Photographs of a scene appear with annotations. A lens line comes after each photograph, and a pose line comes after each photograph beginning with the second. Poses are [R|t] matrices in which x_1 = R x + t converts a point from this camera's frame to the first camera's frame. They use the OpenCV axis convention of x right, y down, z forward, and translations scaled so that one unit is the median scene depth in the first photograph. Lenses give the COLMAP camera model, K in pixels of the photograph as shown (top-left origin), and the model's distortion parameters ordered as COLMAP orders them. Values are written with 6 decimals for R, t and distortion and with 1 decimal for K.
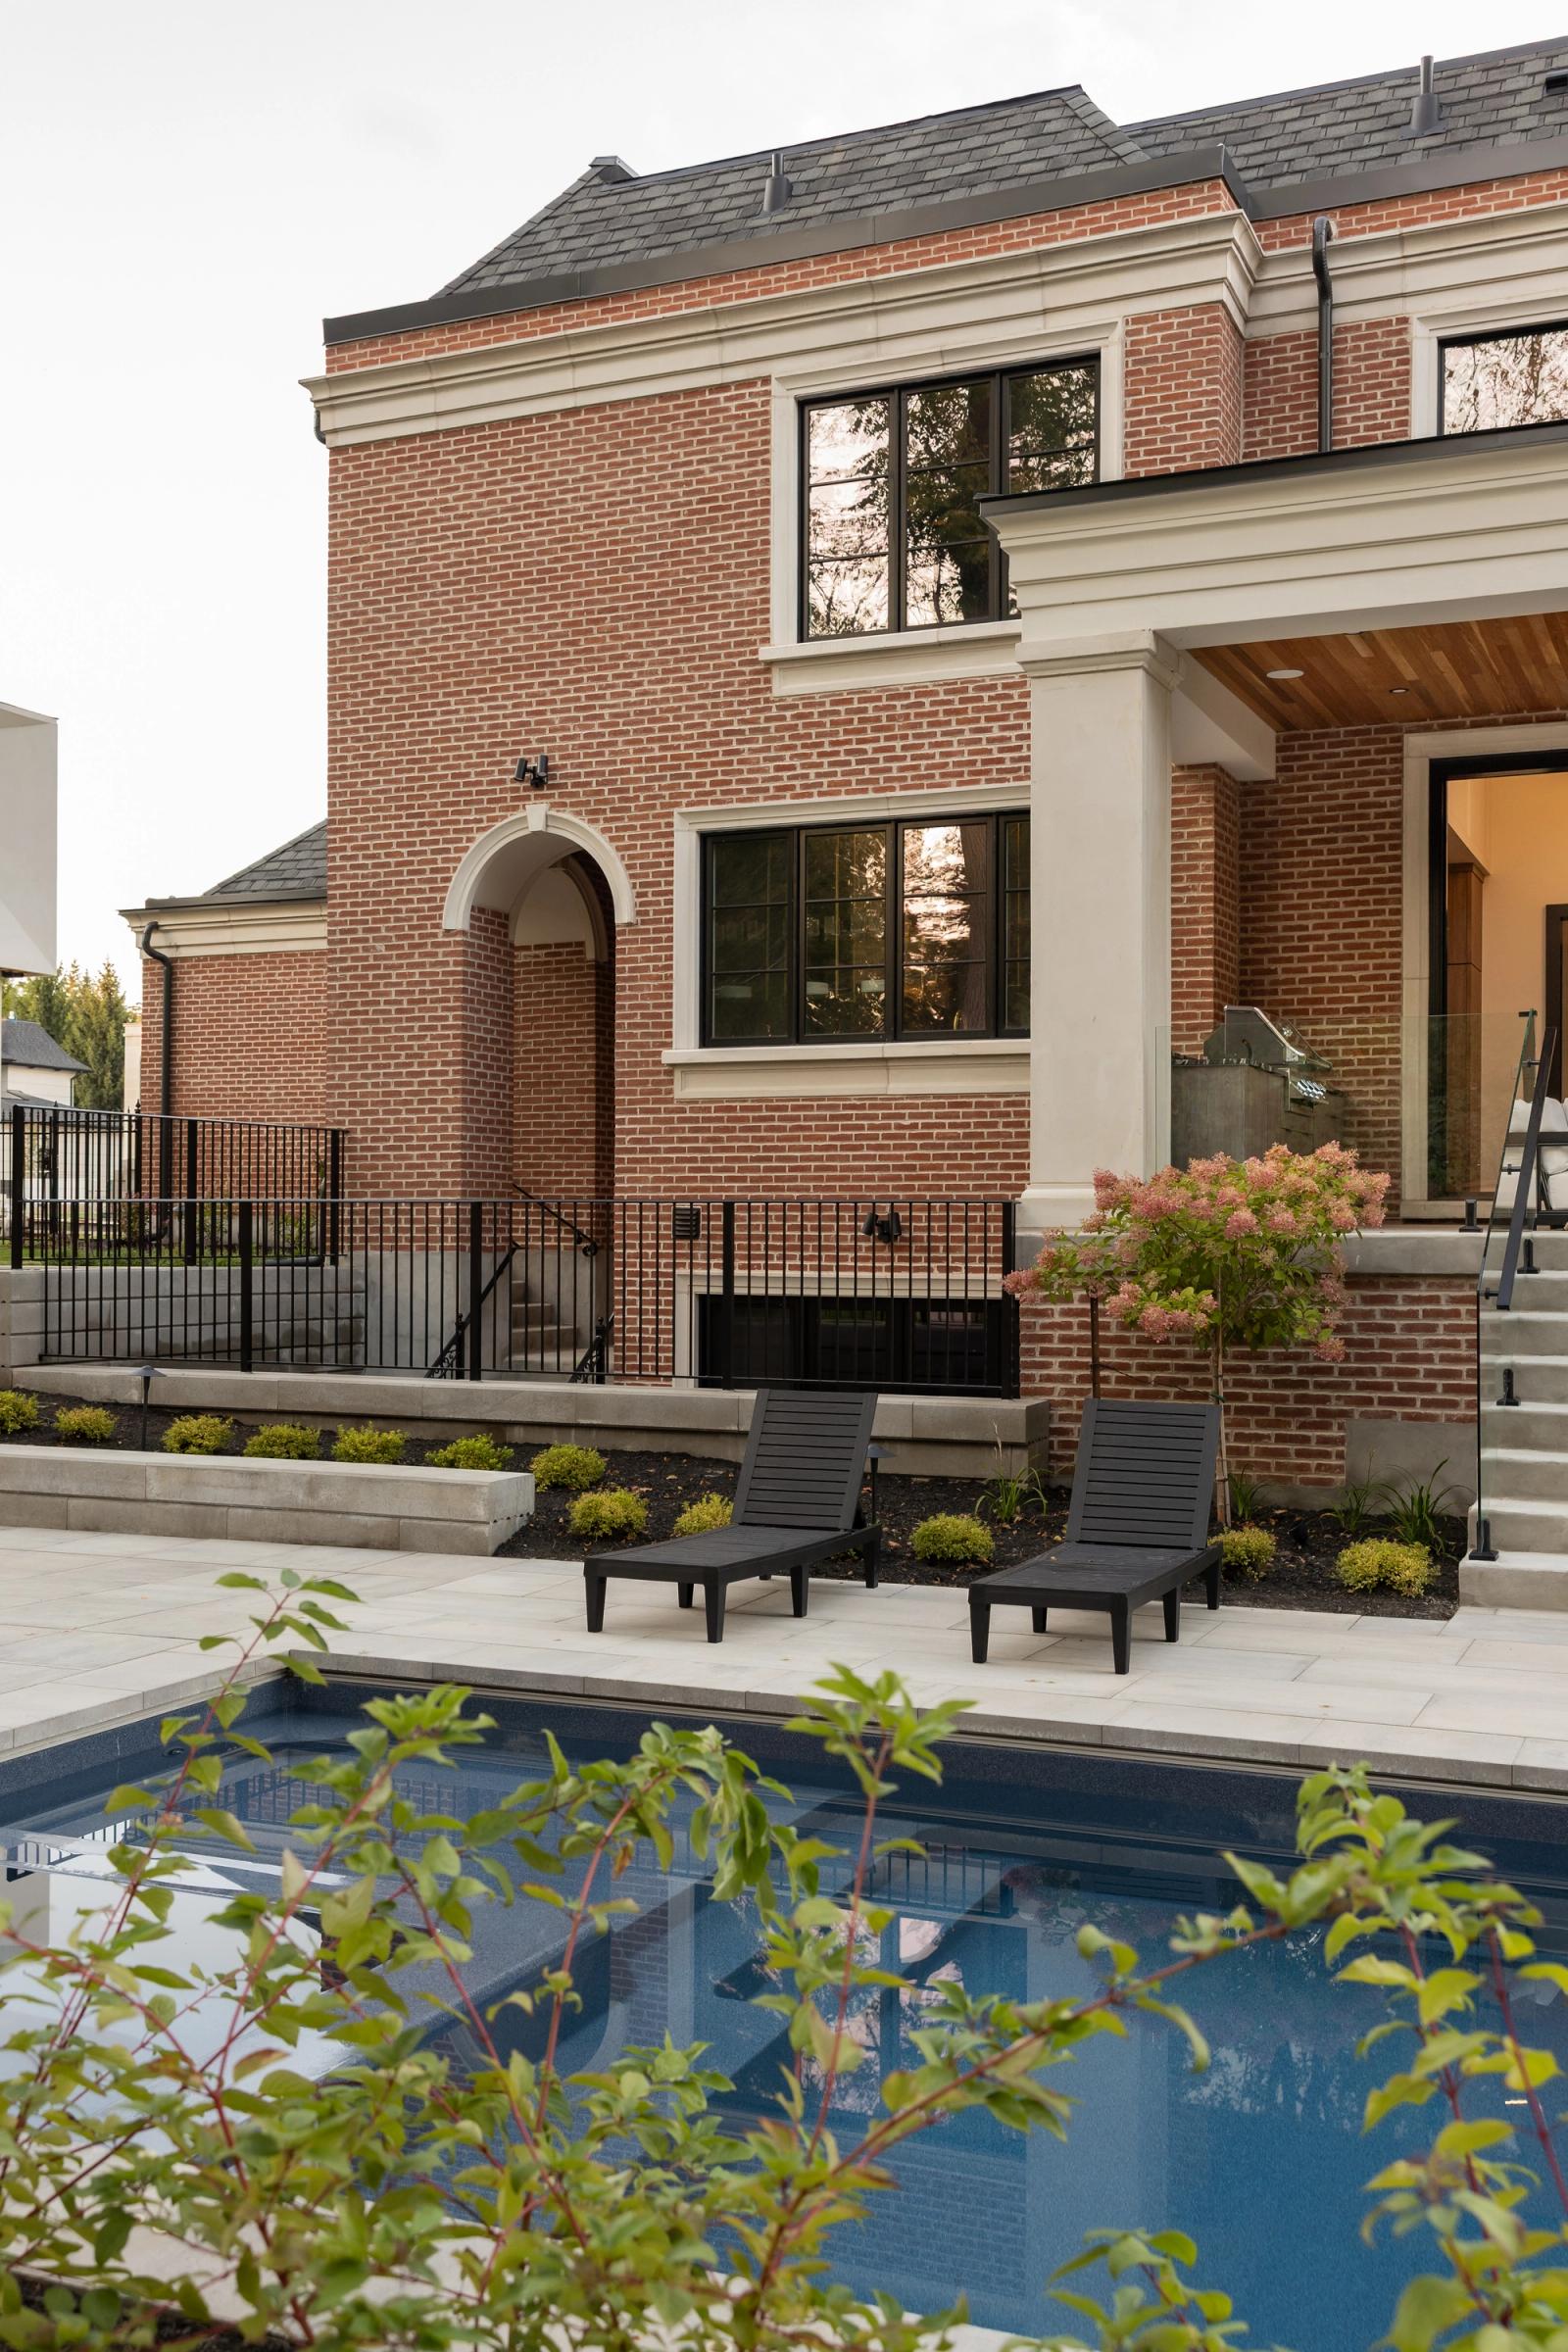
lens RADIAL K [[2287.2, 0, 778.3], [0, 2287.2, 1207.3], [0, 0, 1]] dist [0.021876, 0.009835]
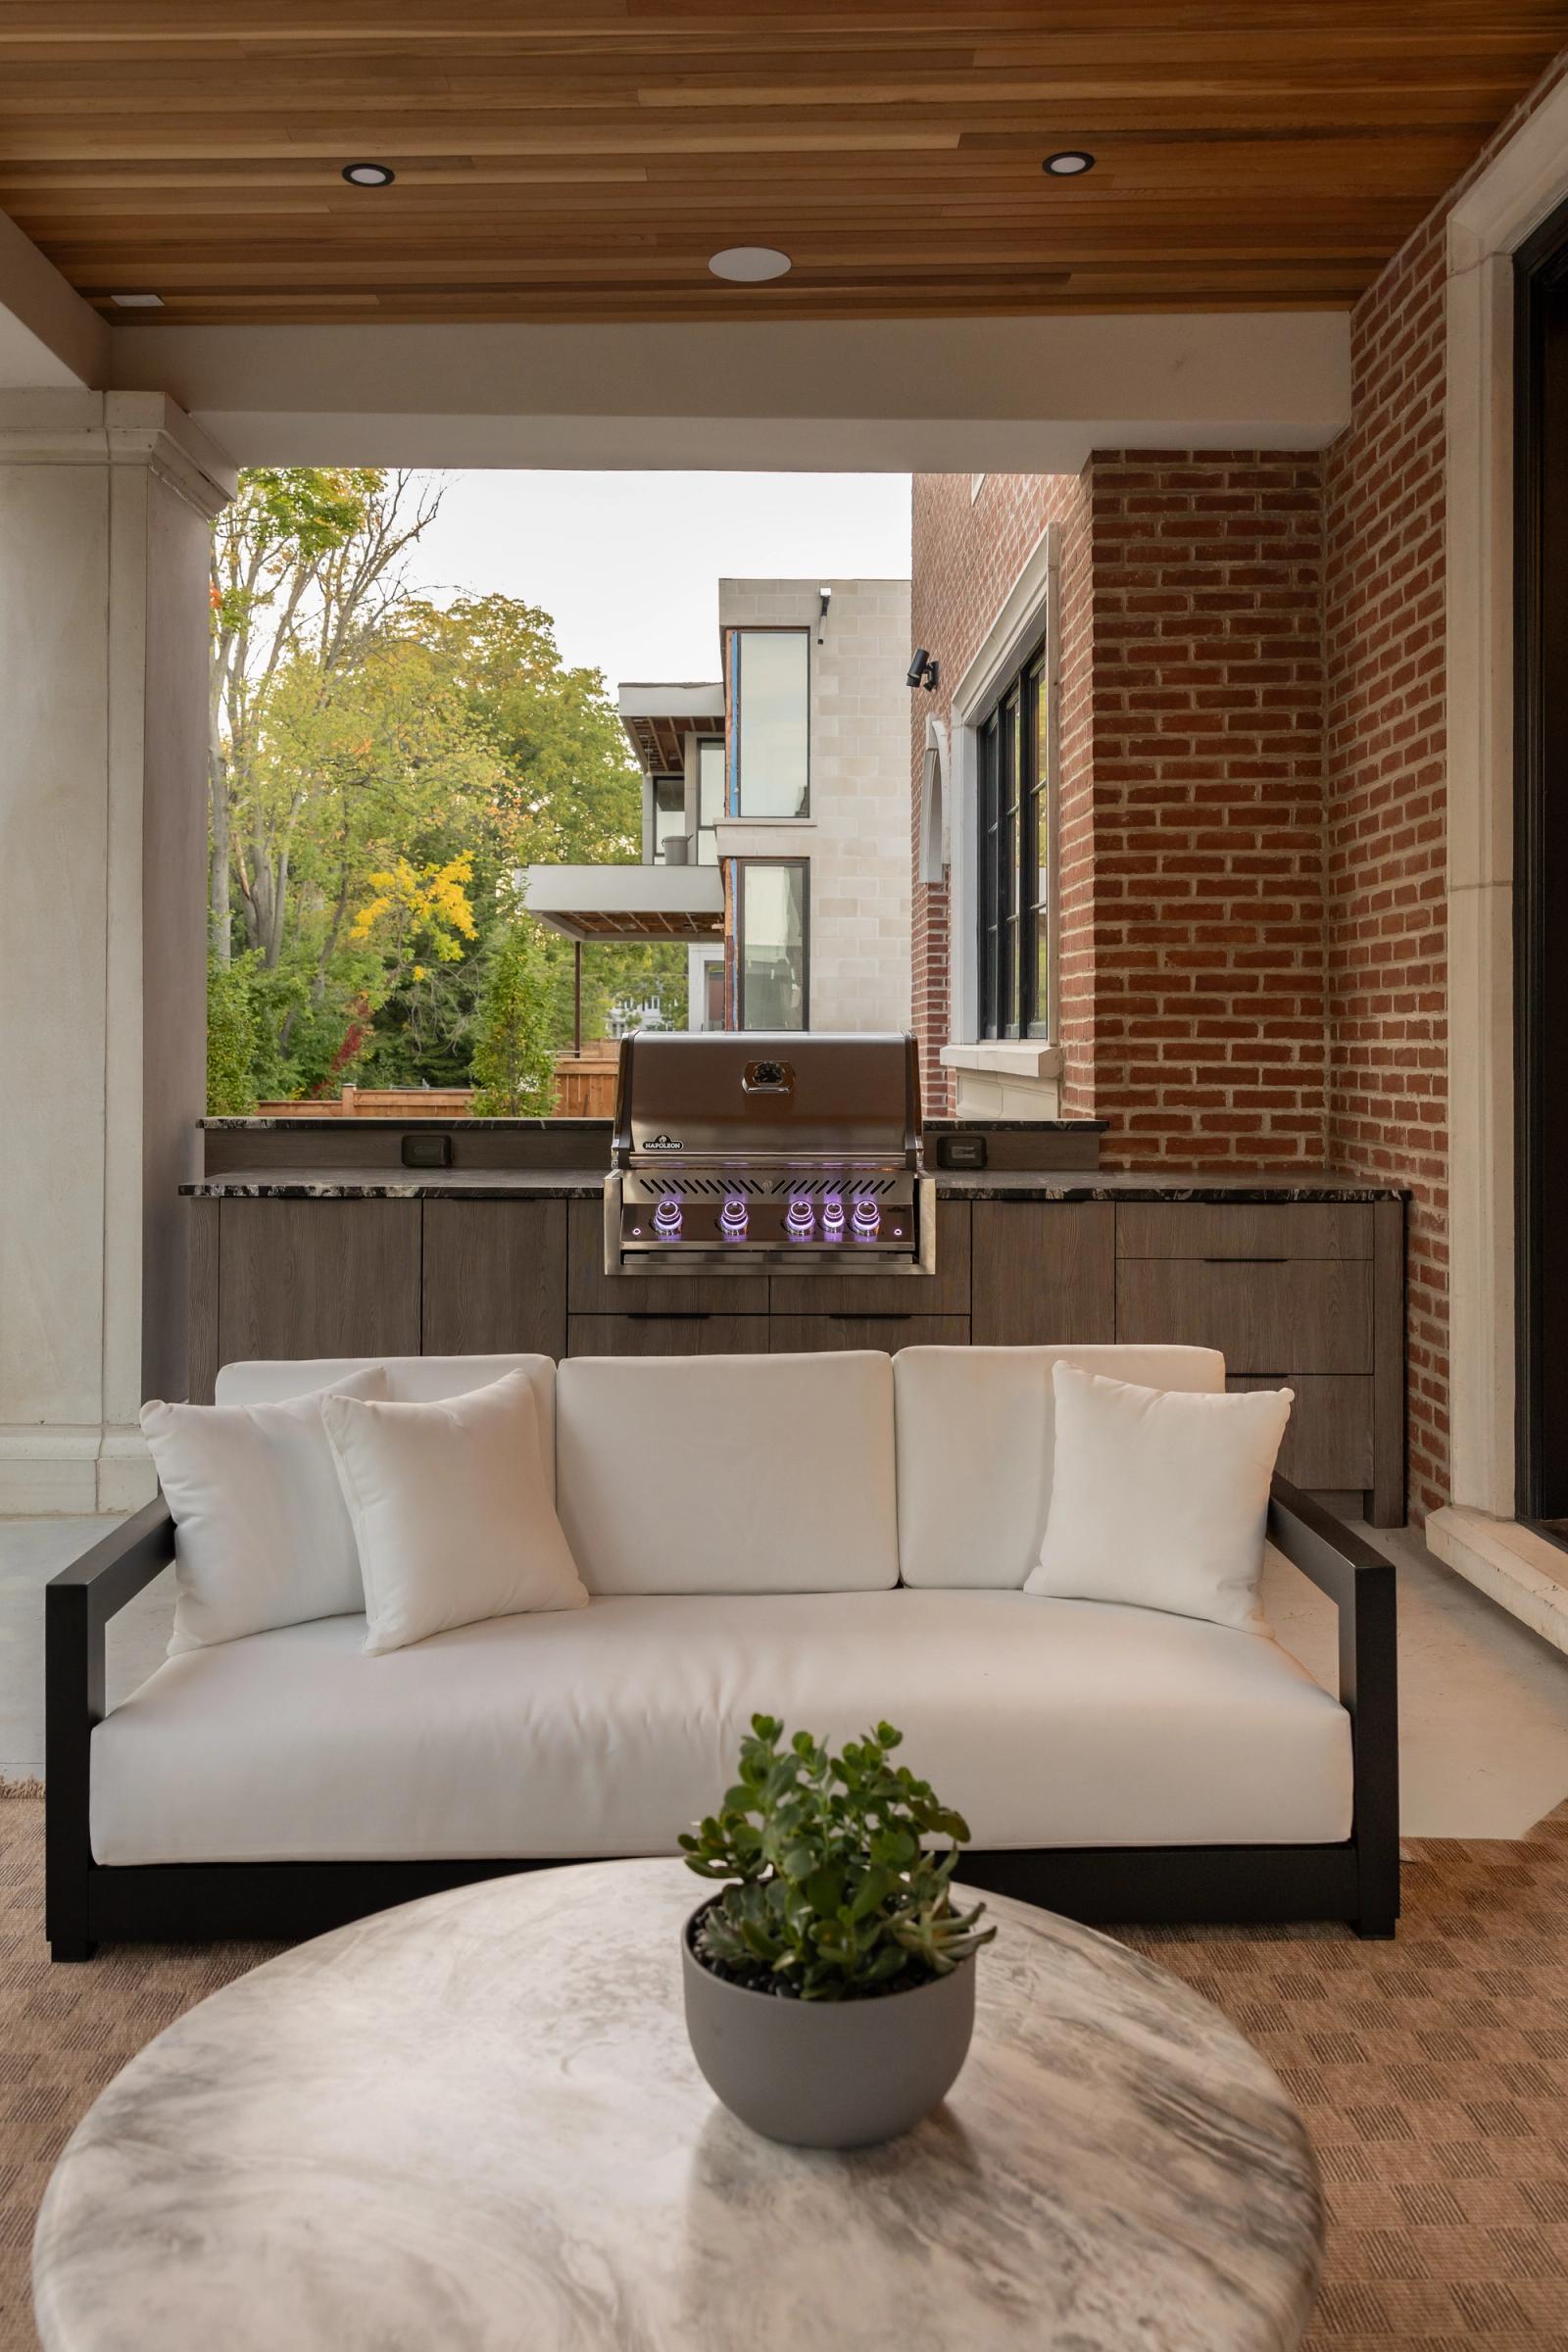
lens RADIAL K [[1952.8, 0, 776.9], [0, 1952.8, 1012.1], [0, 0, 1]] dist [0.009532, 0.006879]
pose [[0.399632, -0.016021, -0.916536, 0.499681], [0.006553, 0.999872, -0.014620, -0.074403], [0.916652, -0.000164, 0.399686, 0.757155]]
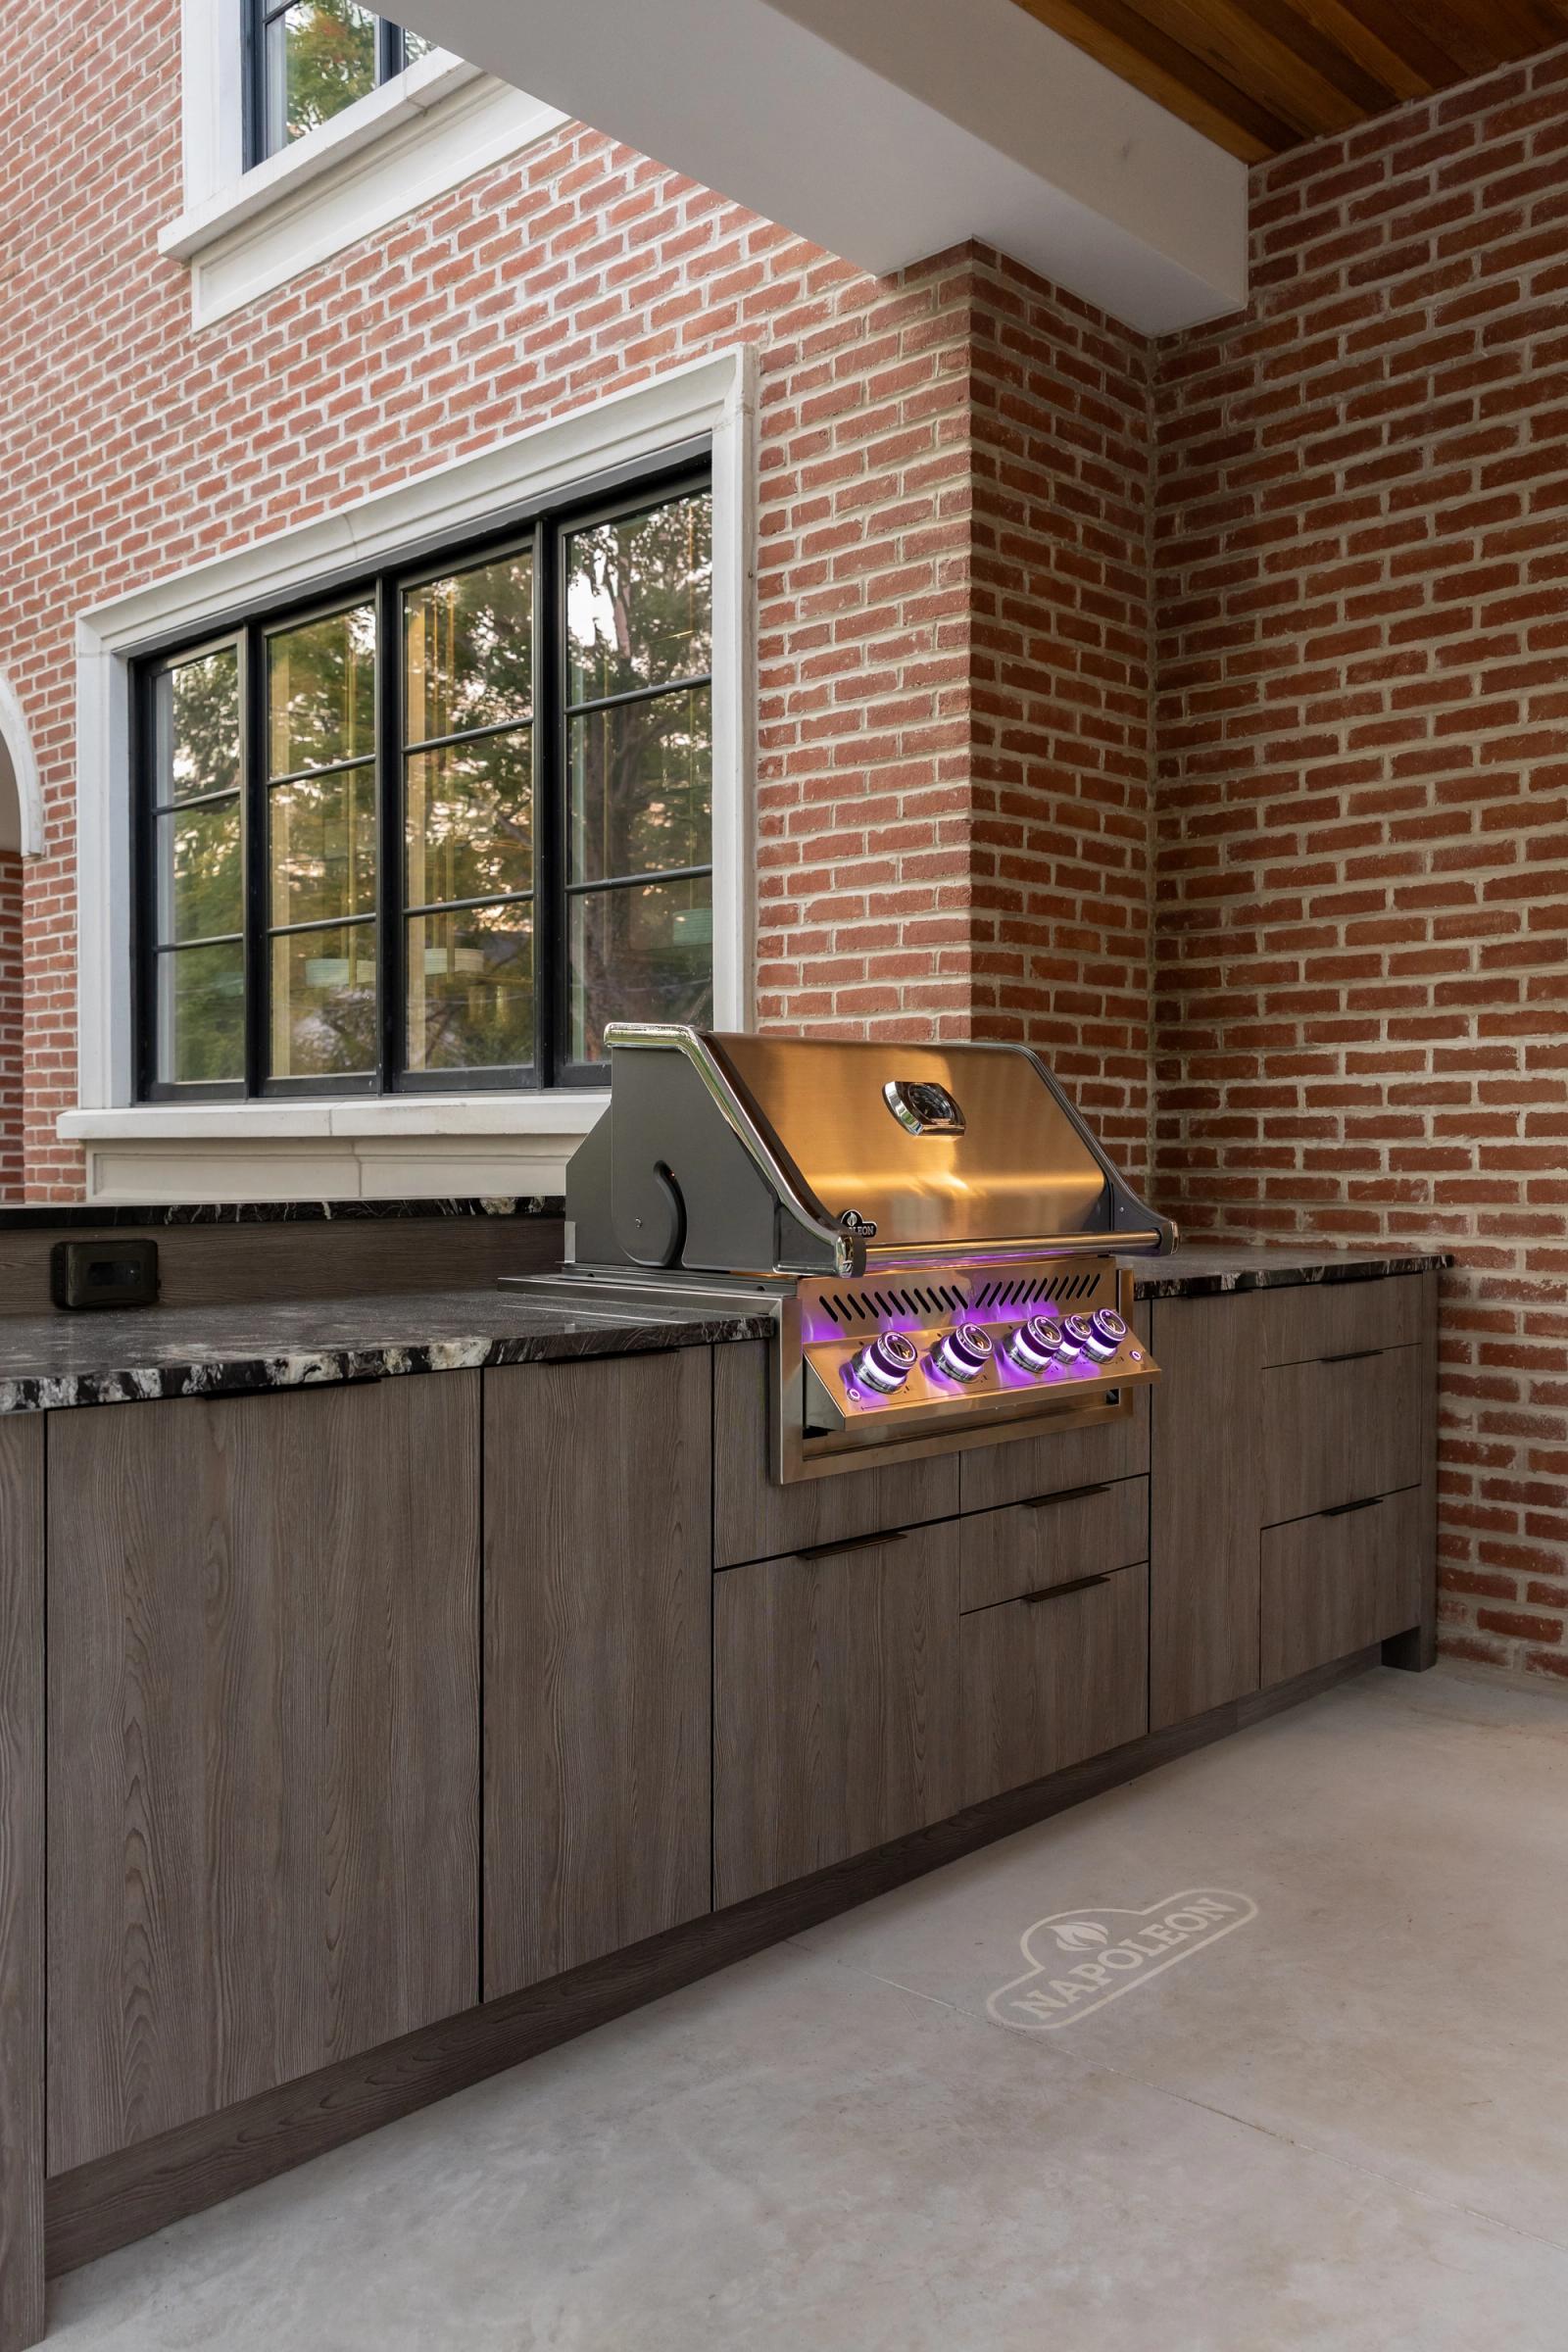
lens RADIAL K [[1920.2, 0, 784.0], [0, 1920.2, 1176.0], [0, 0, 1]] dist [0.004499, 0.005161]
pose [[0.941204, 0.000338, -0.337838, 0.247254], [0.006584, 0.999791, 0.019345, -0.065373], [0.337774, -0.020432, 0.941005, 0.706149]]
